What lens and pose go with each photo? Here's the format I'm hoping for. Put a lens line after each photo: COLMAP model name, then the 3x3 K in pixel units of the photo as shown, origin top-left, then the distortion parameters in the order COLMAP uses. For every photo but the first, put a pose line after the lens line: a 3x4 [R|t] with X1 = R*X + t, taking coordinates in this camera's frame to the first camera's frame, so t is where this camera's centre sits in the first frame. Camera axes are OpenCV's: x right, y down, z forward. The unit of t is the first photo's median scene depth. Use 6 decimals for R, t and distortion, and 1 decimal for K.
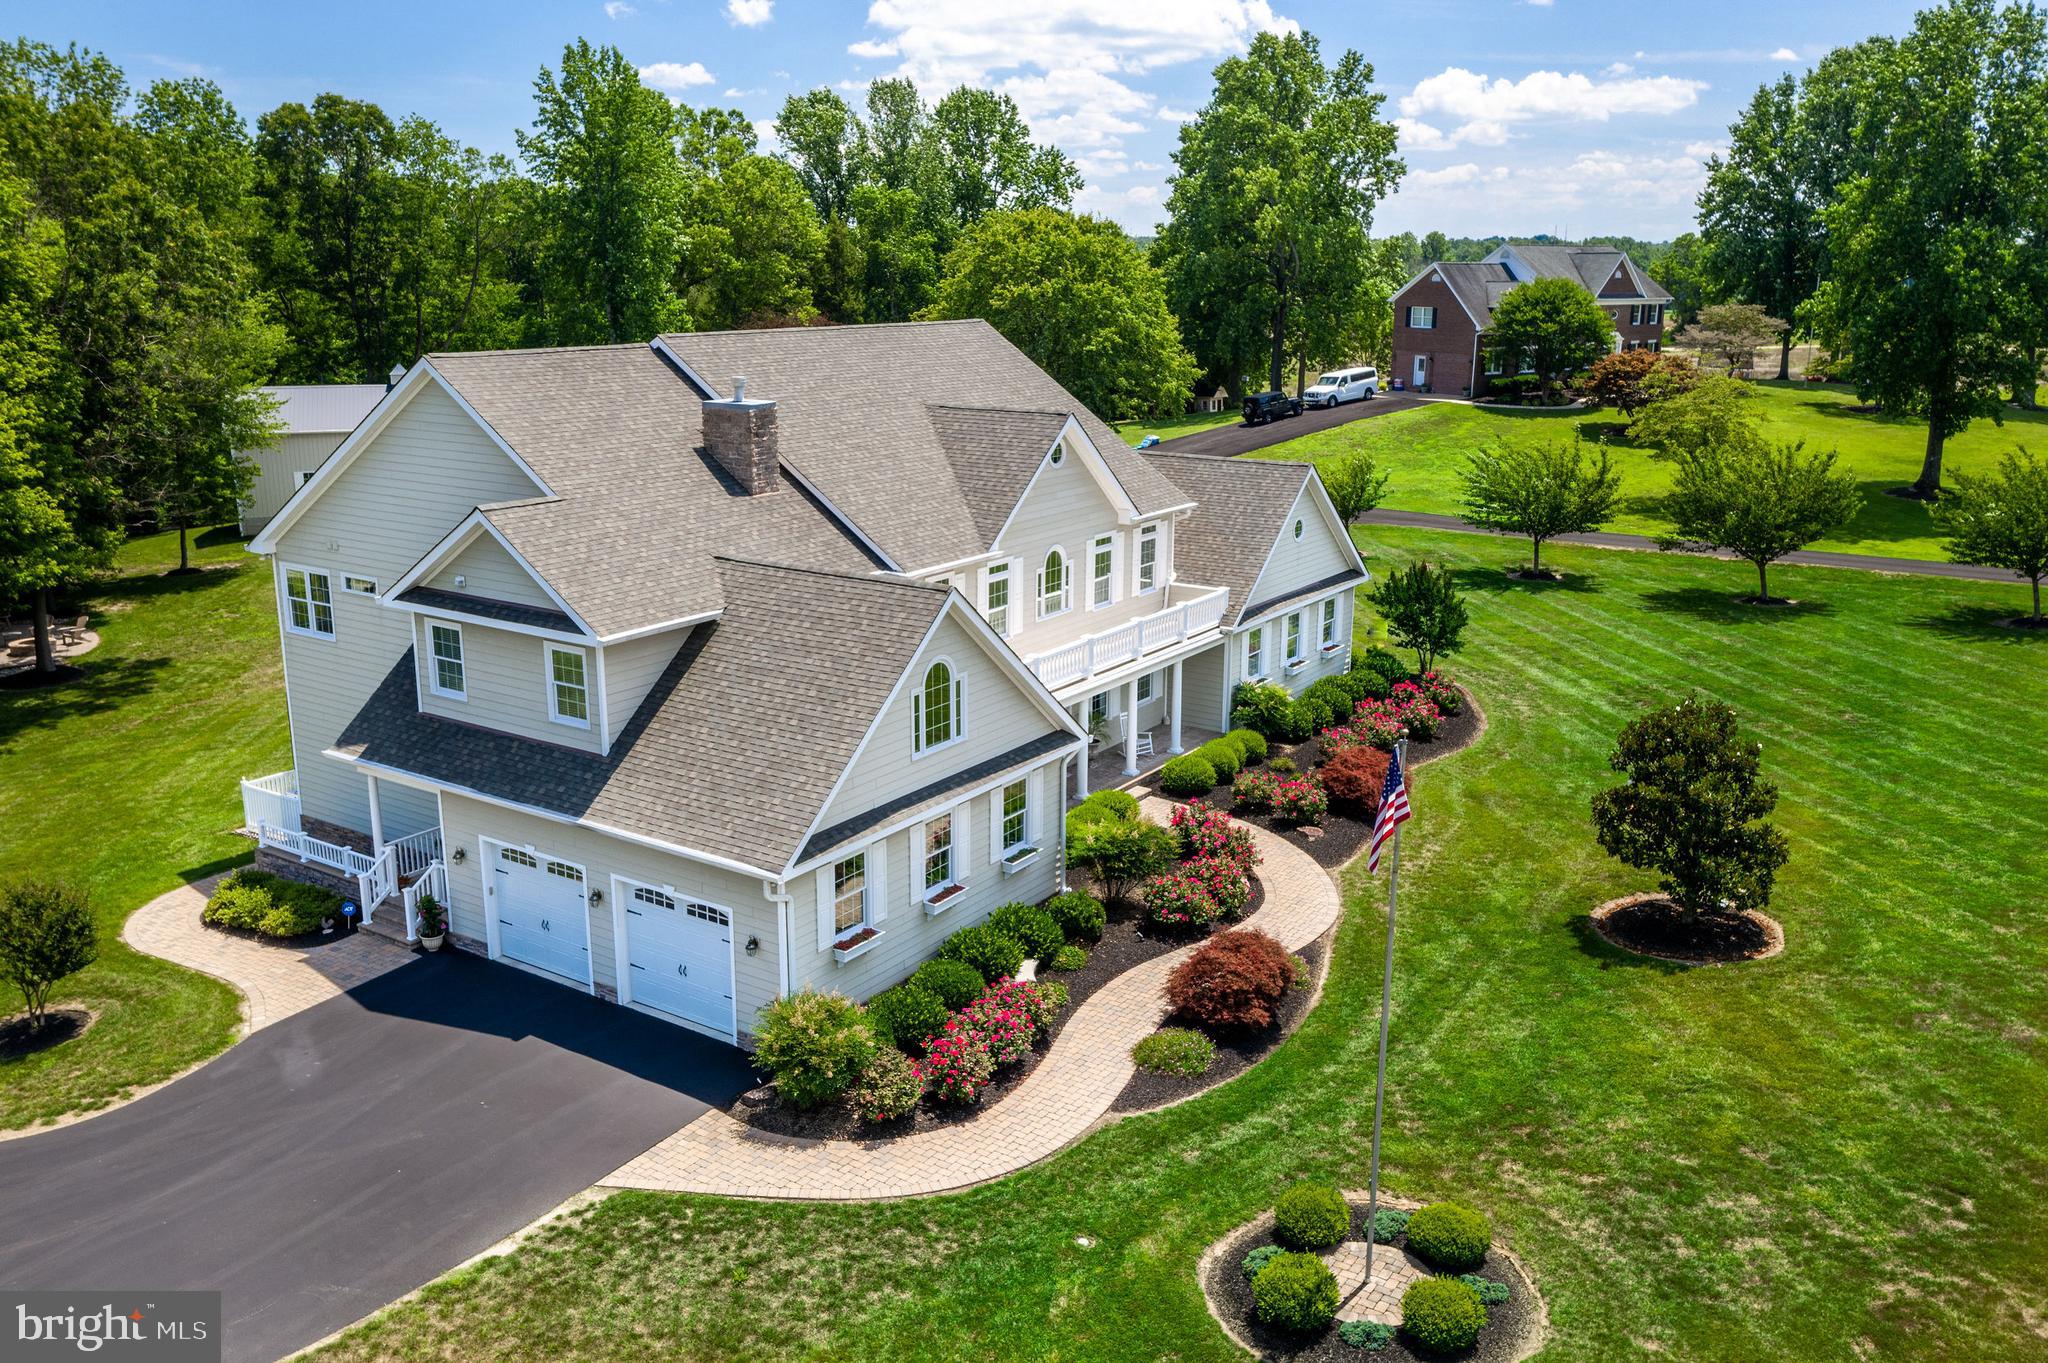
lens RADIAL K [[1647.8, 0, 1024.0], [0, 1647.8, 681.5], [0, 0, 1]] dist [0.002615, 0.012604]
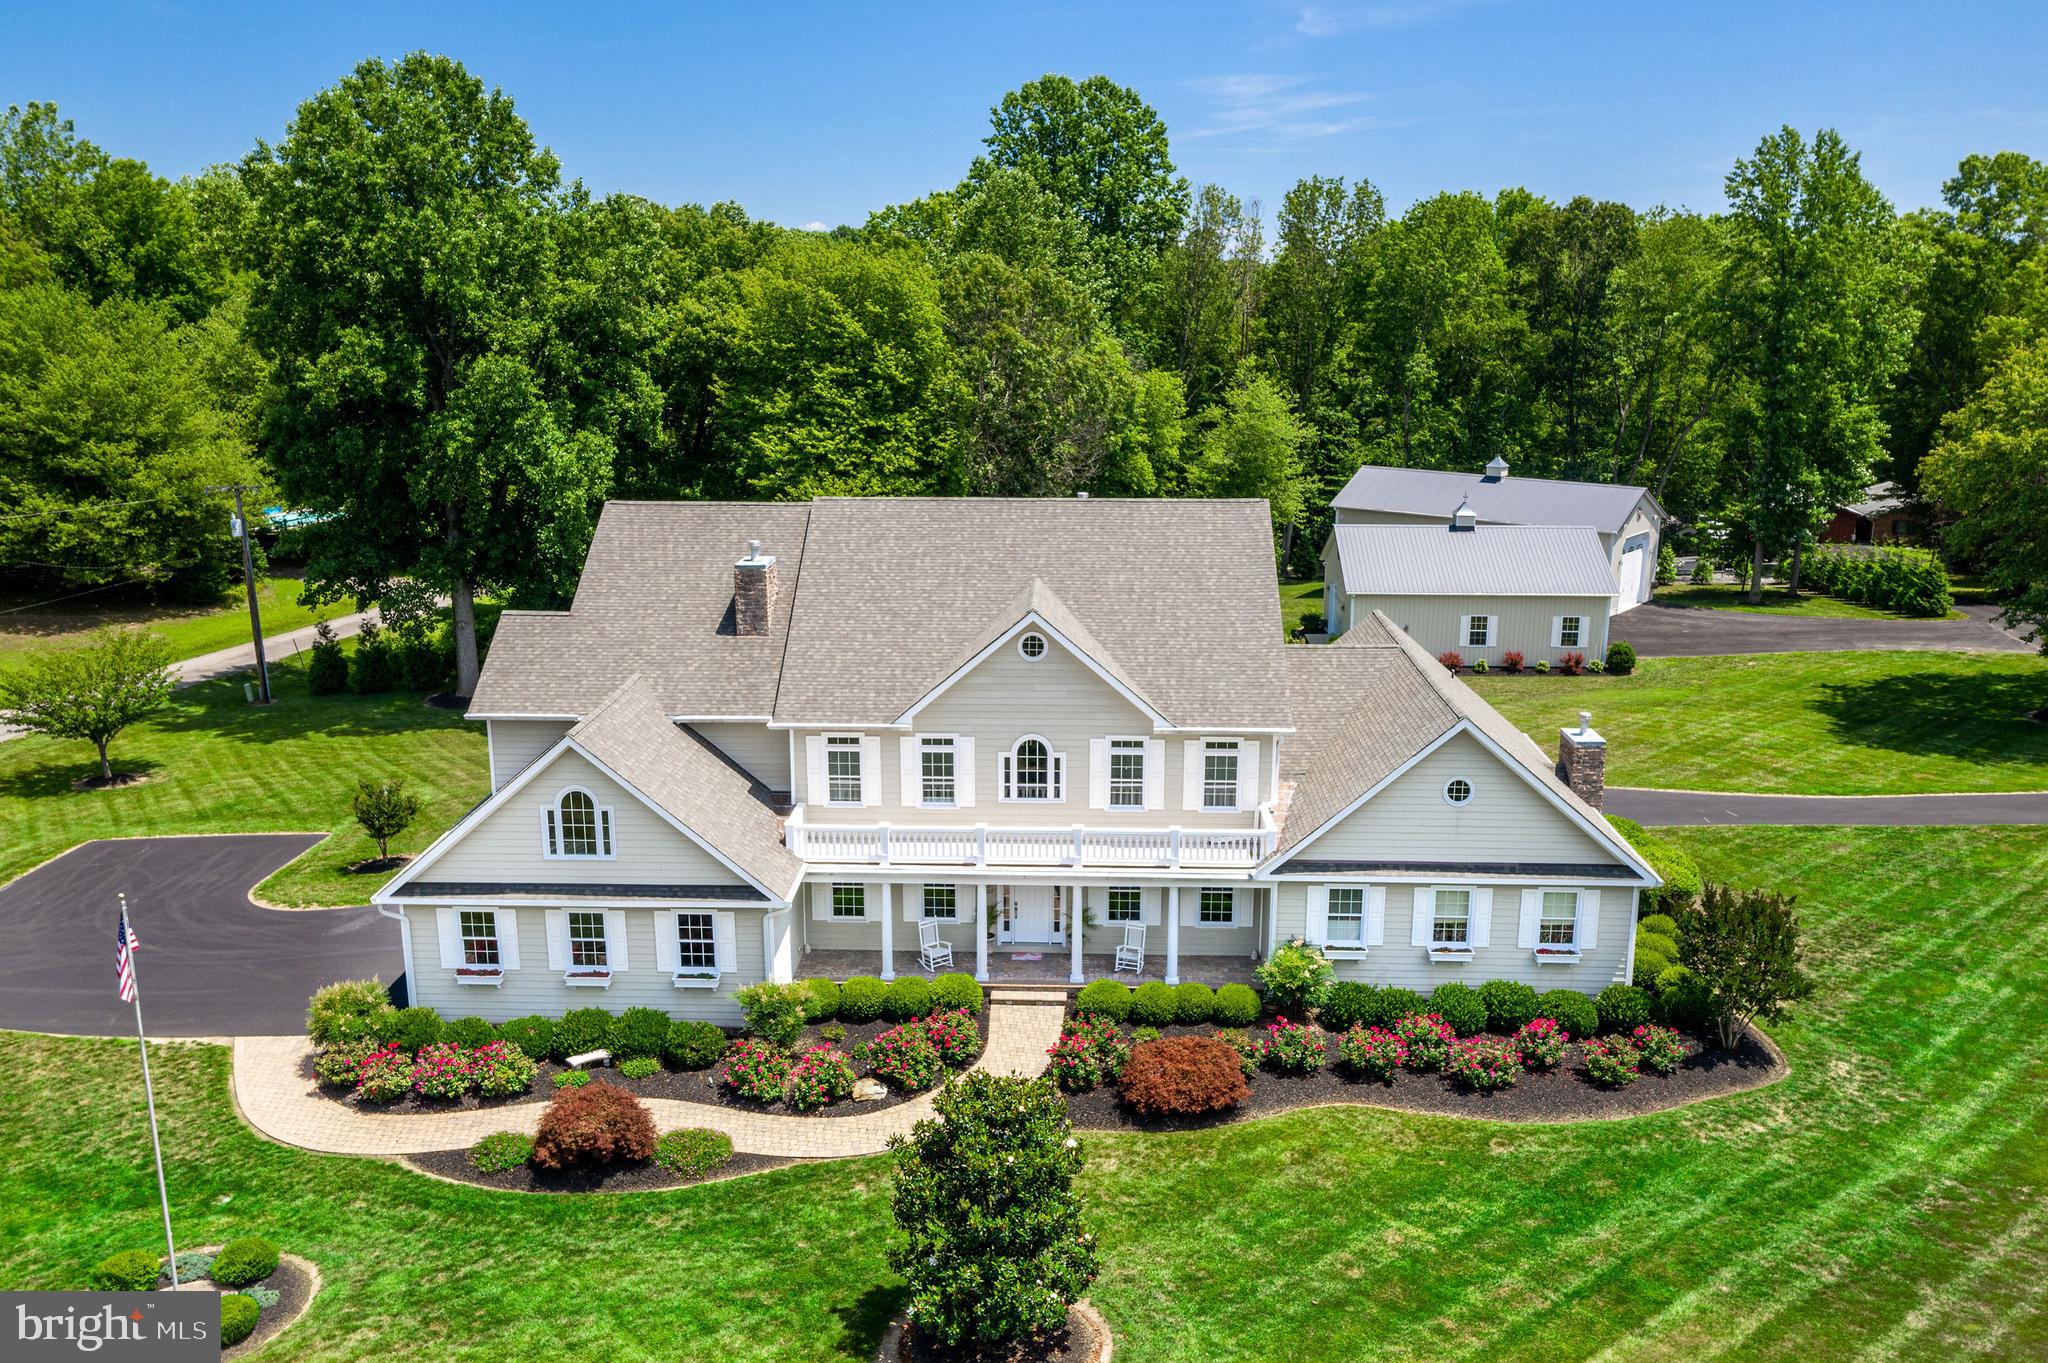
lens RADIAL K [[1647.8, 0, 1024.0], [0, 1647.8, 681.5], [0, 0, 1]] dist [0.002615, 0.012604]
pose [[0.521778, 0.196827, -0.830064, 1.109100], [-0.210364, 0.972658, 0.098404, -0.277153], [0.826737, 0.123271, 0.548917, 0.560441]]
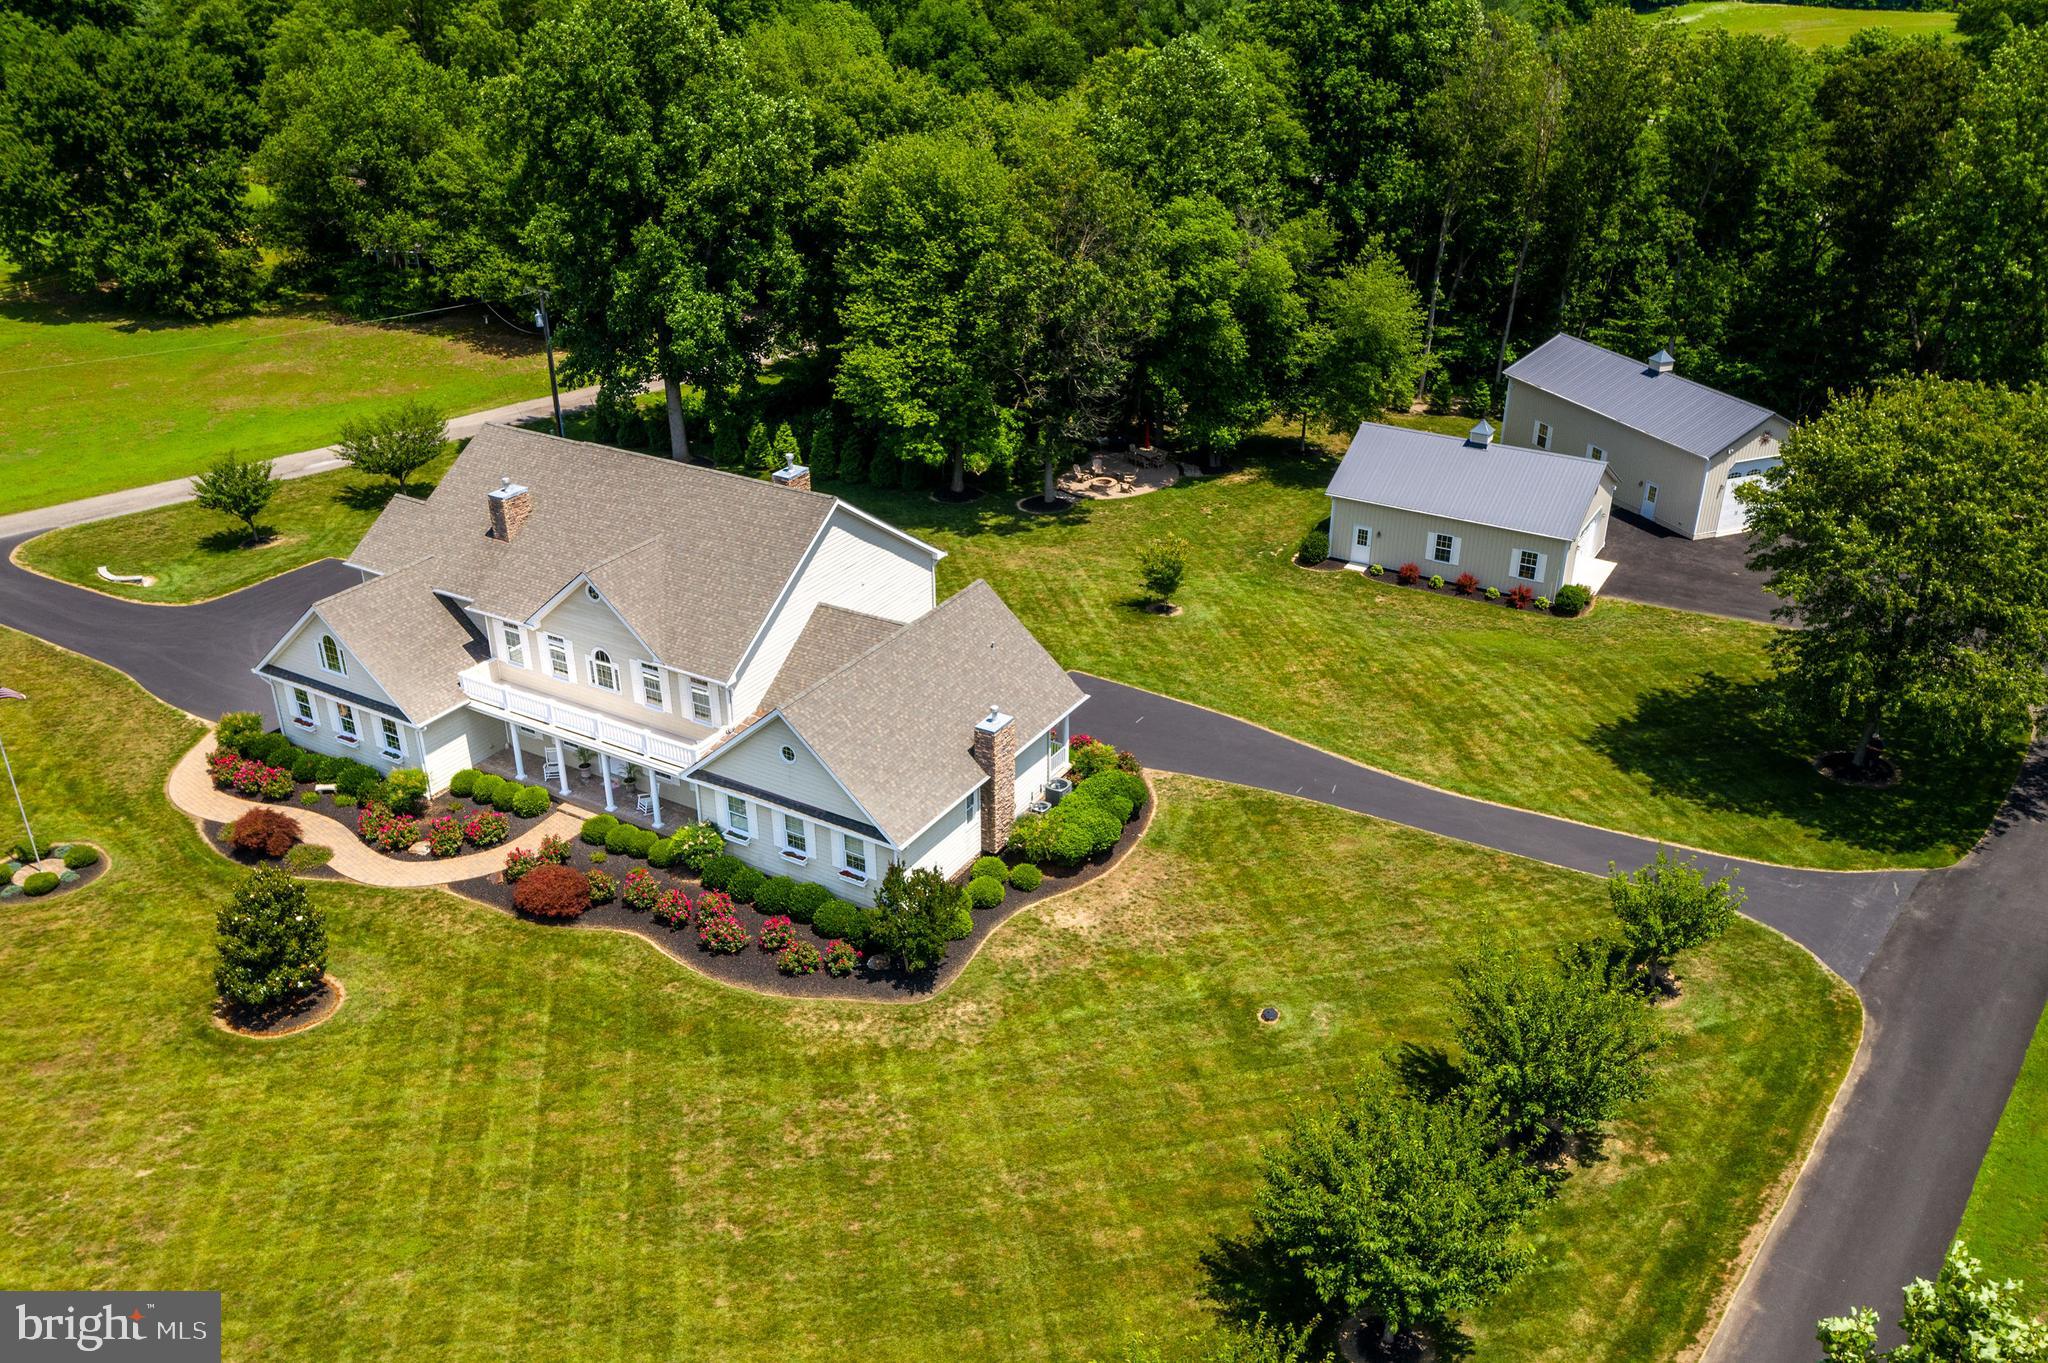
lens RADIAL K [[1642.2, 0, 1024.0], [0, 1642.2, 681.5], [0, 0, 1]] dist [0.006542, 0.008964]
pose [[0.056117, 0.443239, -0.894645, 1.839493], [-0.251674, 0.873402, 0.416928, -1.023646], [0.966184, 0.201762, 0.160564, 1.479181]]
